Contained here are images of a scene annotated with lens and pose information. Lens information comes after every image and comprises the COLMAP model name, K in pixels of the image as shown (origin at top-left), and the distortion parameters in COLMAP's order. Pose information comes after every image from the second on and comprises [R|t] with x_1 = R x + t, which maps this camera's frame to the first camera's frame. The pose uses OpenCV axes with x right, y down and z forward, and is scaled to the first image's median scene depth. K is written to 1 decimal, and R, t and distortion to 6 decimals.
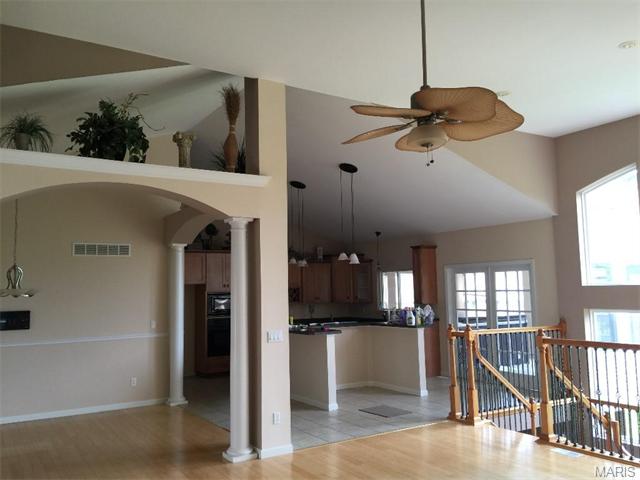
lens RADIAL K [[549.8, 0, 321.3], [0, 549.8, 231.6], [0, 0, 1]] dist [0.009397, -0.005081]
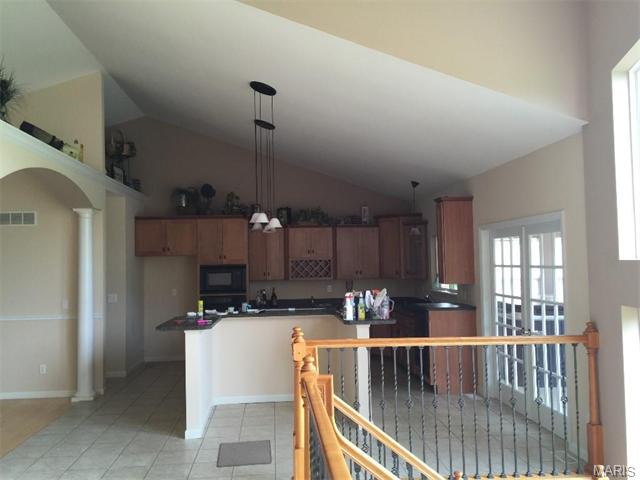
lens RADIAL K [[549.8, 0, 321.3], [0, 549.8, 231.6], [0, 0, 1]] dist [0.009397, -0.005081]
pose [[0.893182, -0.021719, -0.449171, 0.423970], [0.048642, 0.997639, 0.048485, 0.033191], [0.447057, -0.065155, 0.892129, 0.410485]]
